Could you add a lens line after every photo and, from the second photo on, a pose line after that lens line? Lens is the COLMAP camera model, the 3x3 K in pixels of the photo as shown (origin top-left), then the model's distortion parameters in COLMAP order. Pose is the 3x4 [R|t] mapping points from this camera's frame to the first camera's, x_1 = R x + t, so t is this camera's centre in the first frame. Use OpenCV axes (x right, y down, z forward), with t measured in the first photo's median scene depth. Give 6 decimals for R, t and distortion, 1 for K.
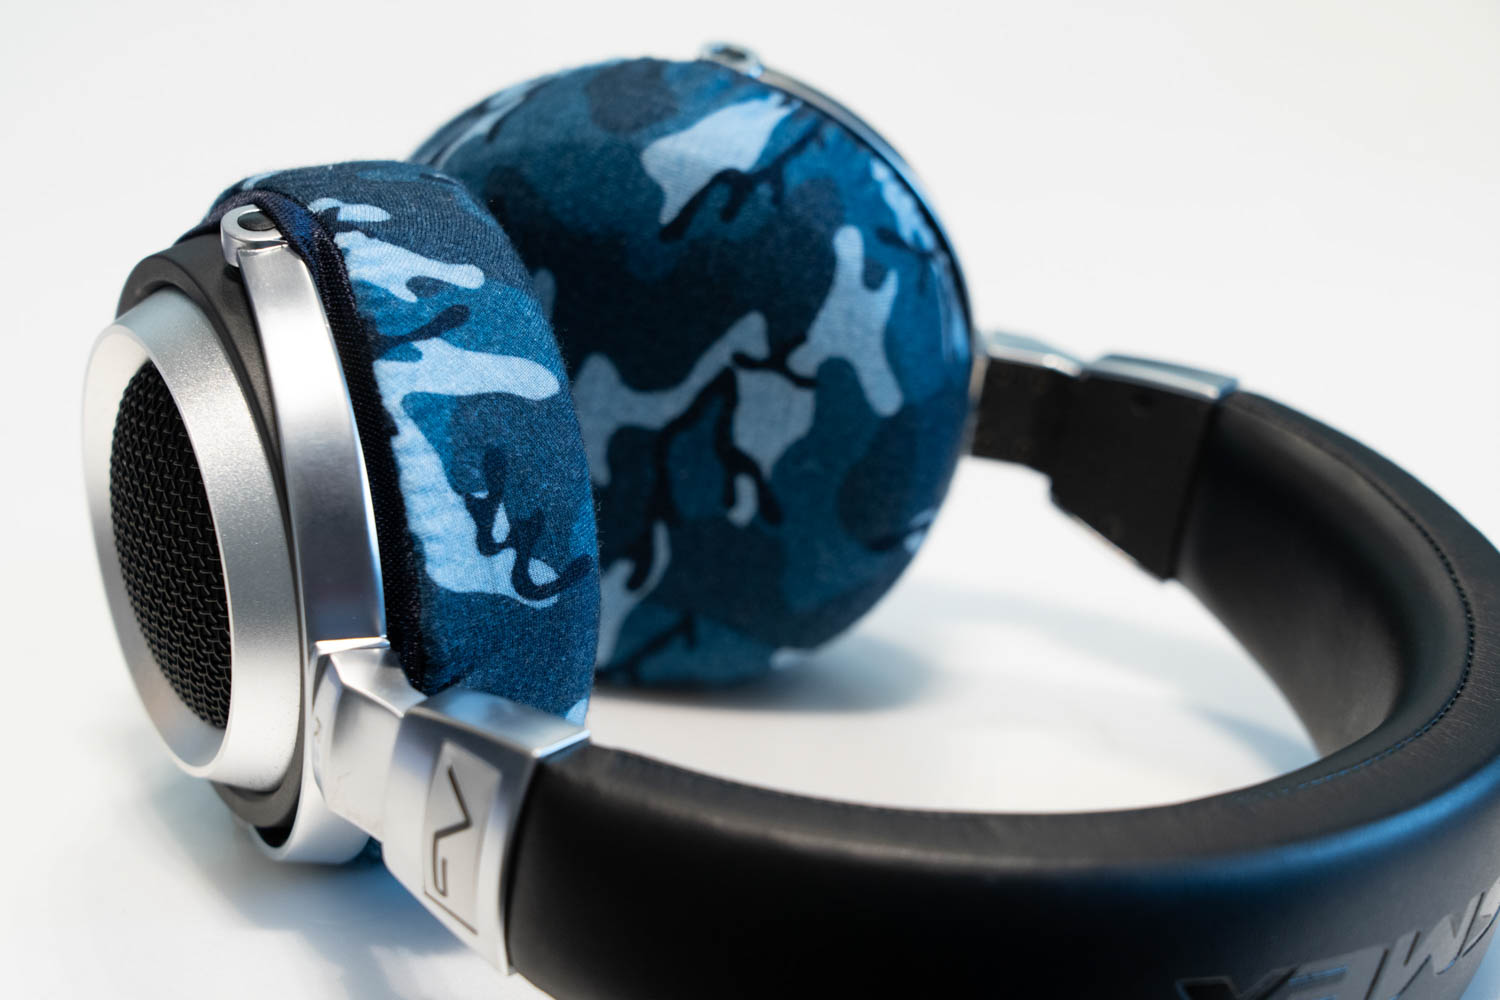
lens RADIAL K [[4412.1, 0, 750.0], [0, 4412.1, 500.0], [0, 0, 1]] dist [-0.118107, -0.340076]
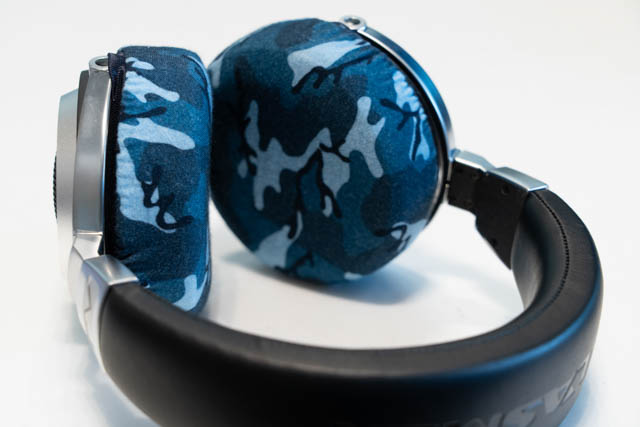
lens RADIAL K [[1882.5, 0, 320.0], [0, 1882.5, 213.5], [0, 0, 1]] dist [-0.118107, -0.340076]
pose [[0.926502, 0.135710, -0.350966, 0.362704], [-0.136280, 0.990399, 0.023204, -0.019704], [0.350745, 0.026331, 0.936101, 0.044811]]
